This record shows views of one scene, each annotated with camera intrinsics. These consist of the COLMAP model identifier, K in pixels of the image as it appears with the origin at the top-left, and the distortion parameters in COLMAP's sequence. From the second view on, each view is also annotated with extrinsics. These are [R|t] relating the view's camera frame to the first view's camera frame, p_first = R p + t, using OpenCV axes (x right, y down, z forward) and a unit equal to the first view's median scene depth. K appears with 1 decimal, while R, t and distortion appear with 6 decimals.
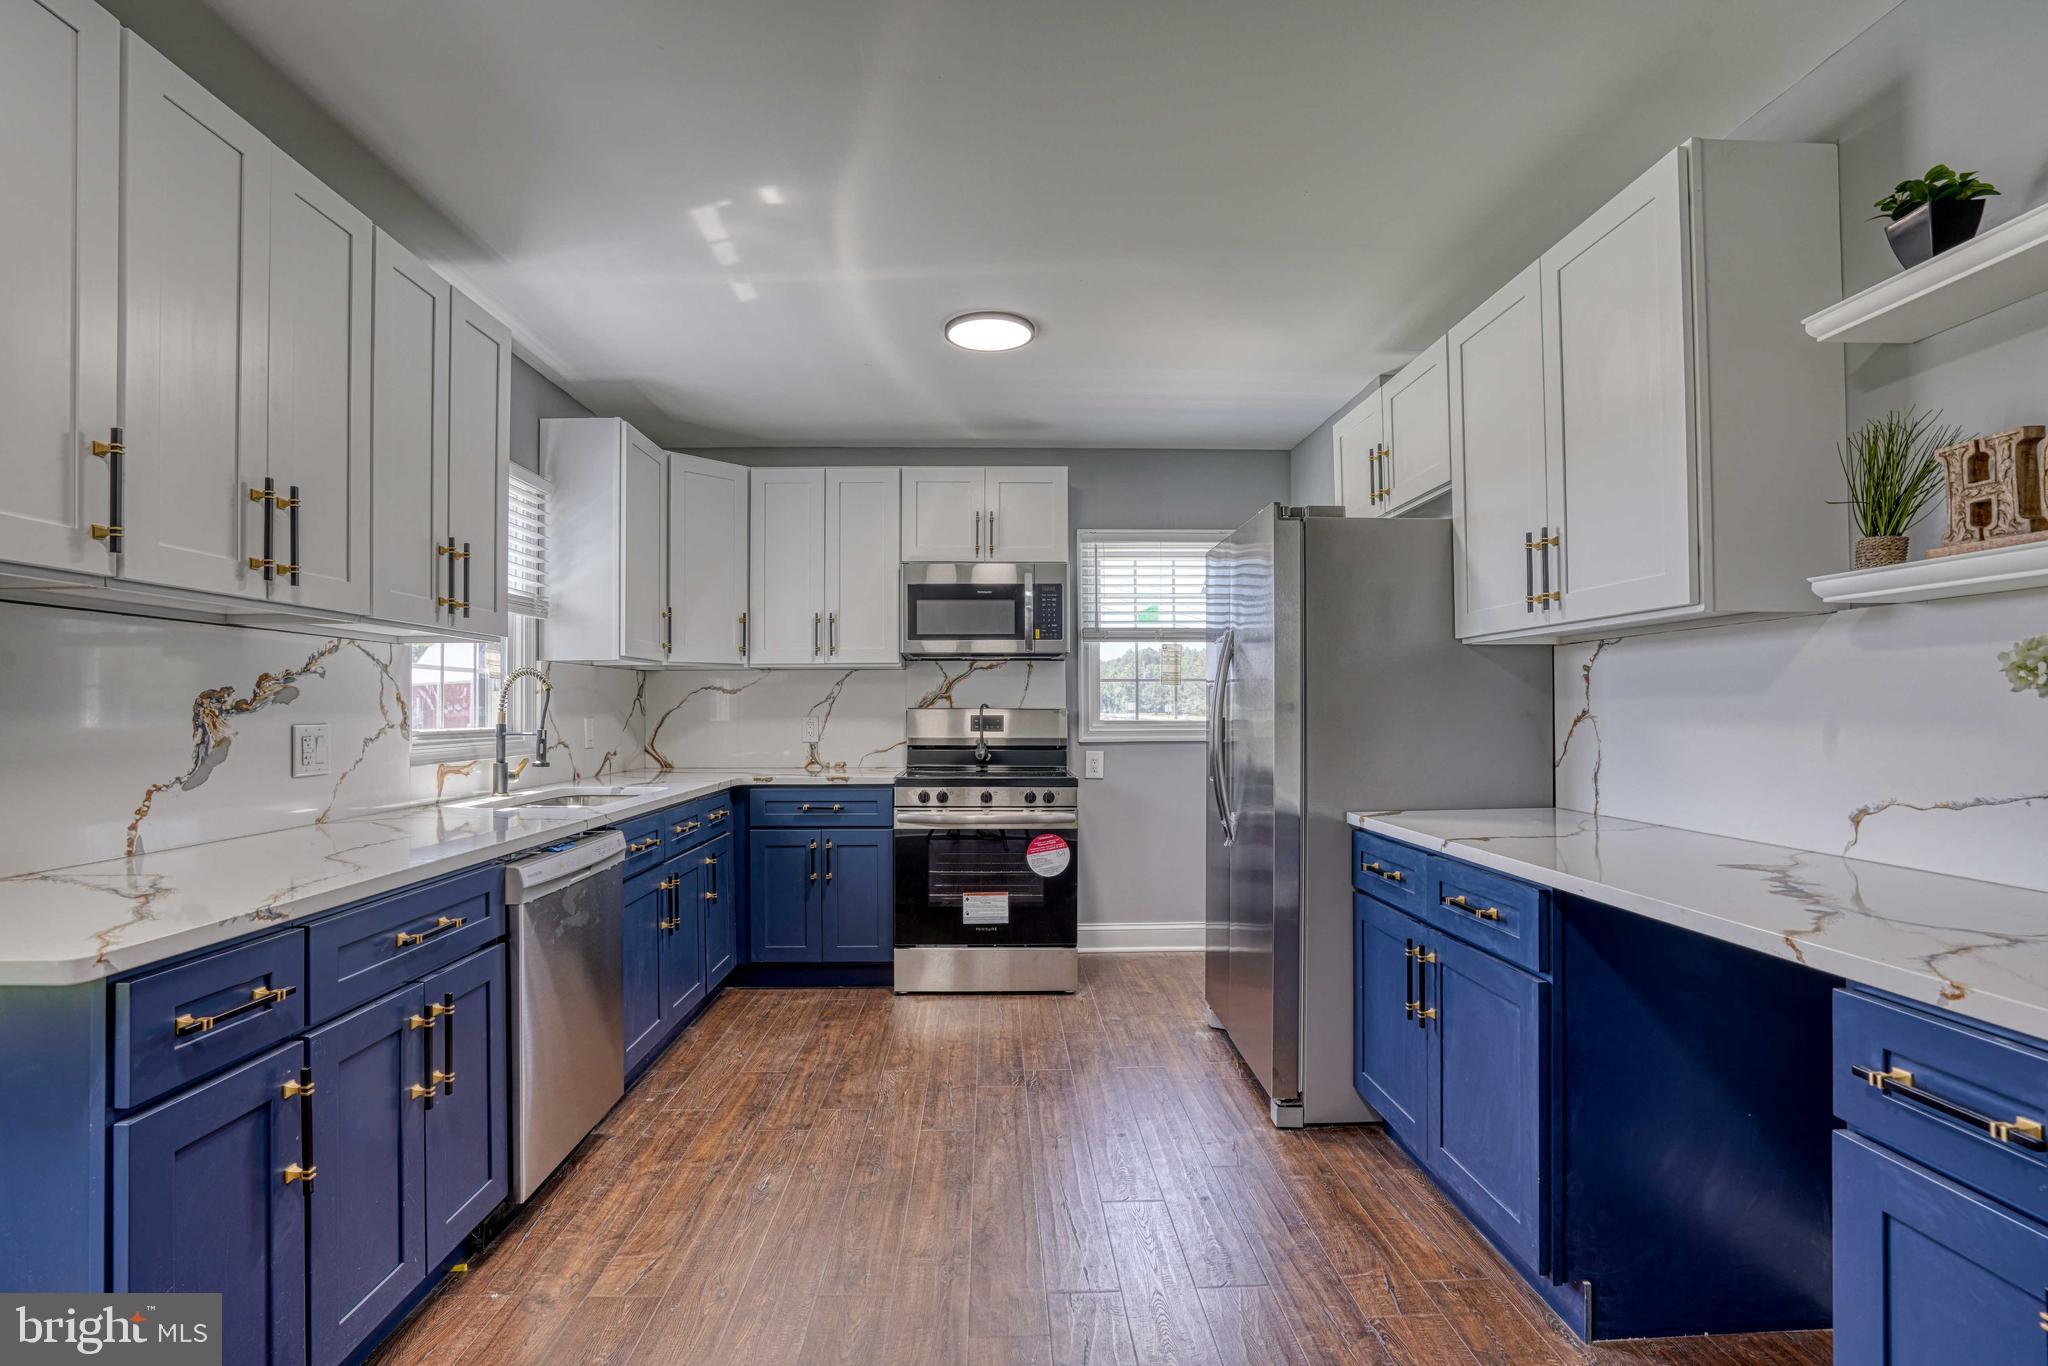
lens RADIAL K [[975.2, 0, 1017.8], [0, 975.2, 689.8], [0, 0, 1]] dist [-0.045979, 0.015708]
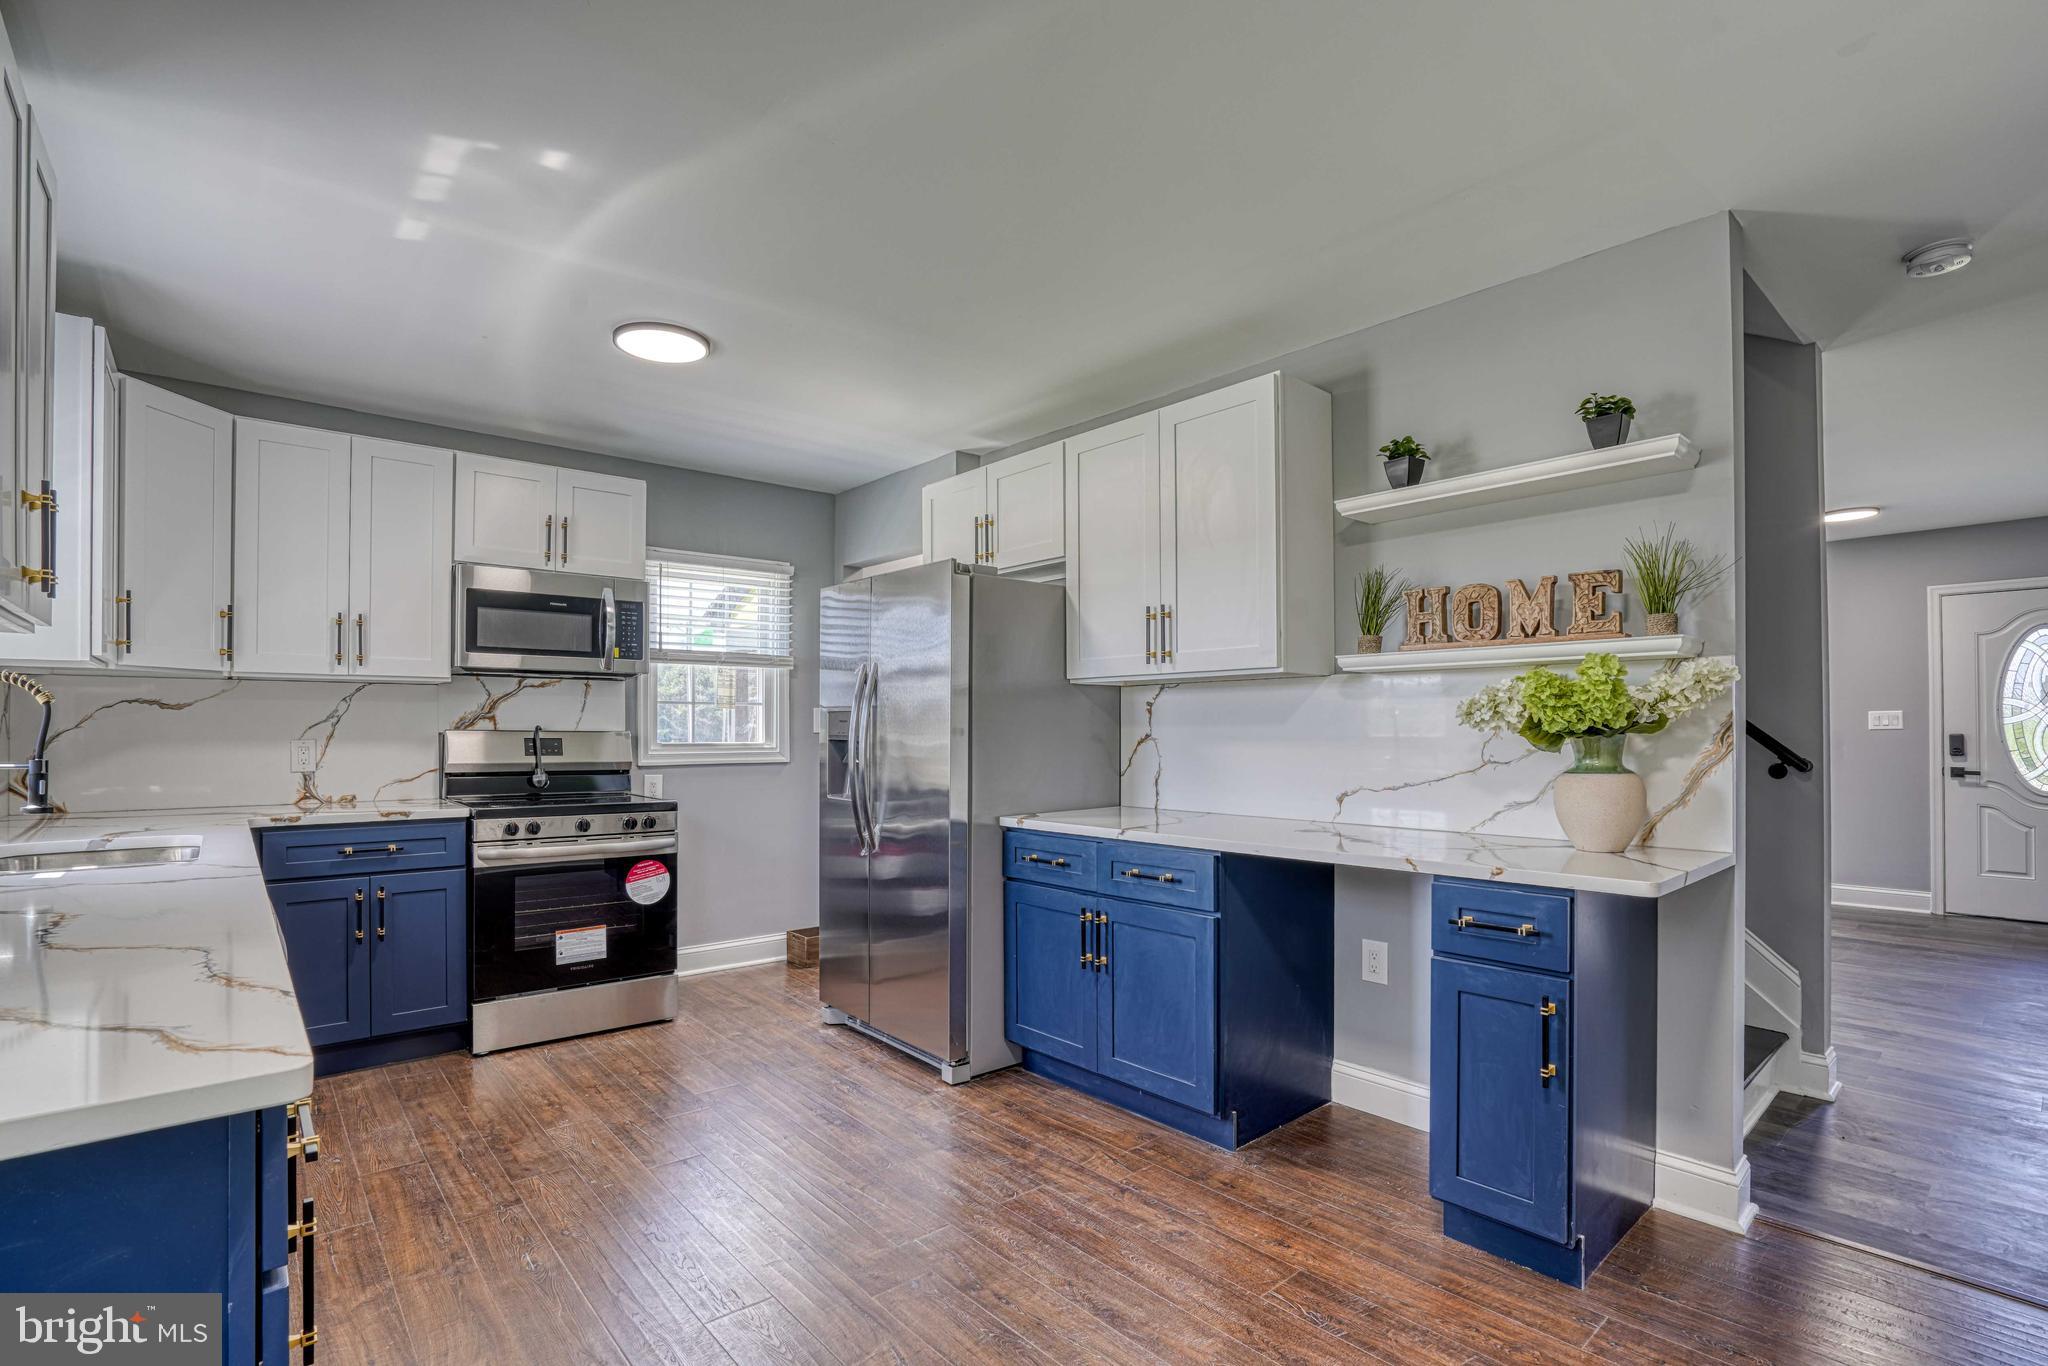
lens RADIAL K [[975.2, 0, 1036.5], [0, 975.2, 713.8], [0, 0, 1]] dist [-0.045979, 0.015708]
pose [[0.762555, 0.014821, 0.646753, -0.453306], [-0.015424, 0.999870, -0.004728, 0.000885], [-0.646739, -0.006370, 0.762685, 0.024229]]
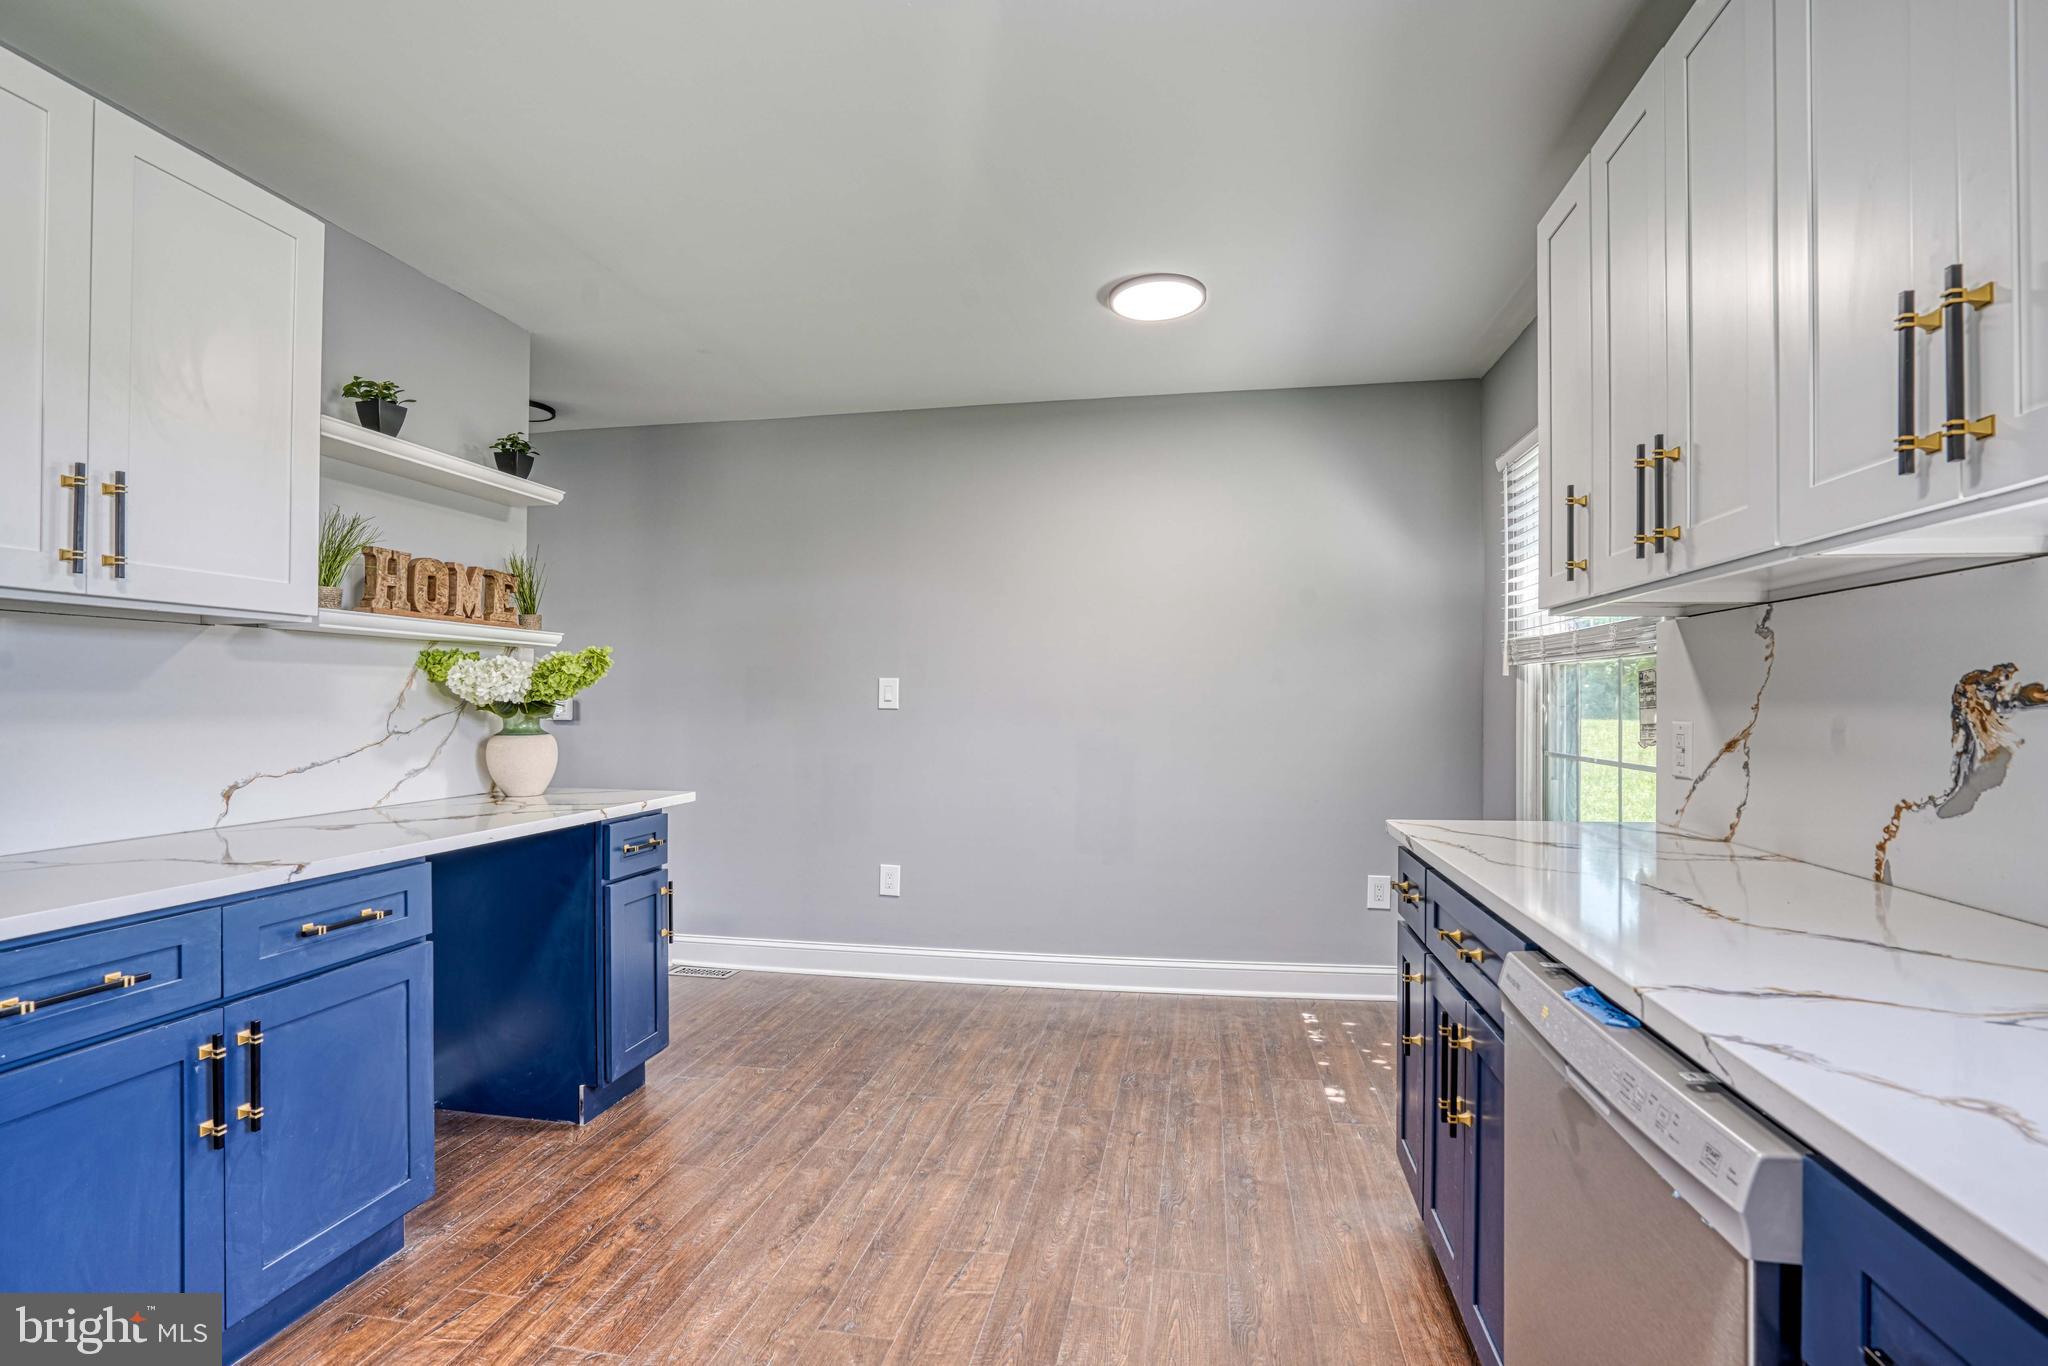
lens RADIAL K [[975.2, 0, 1031.9], [0, 975.2, 682.1], [0, 0, 1]] dist [-0.045979, 0.015708]
pose [[-0.976942, 0.008673, 0.213328, -0.290415], [0.001208, 0.999383, -0.035096, 0.023595], [-0.213501, -0.034029, -0.976350, 1.399817]]
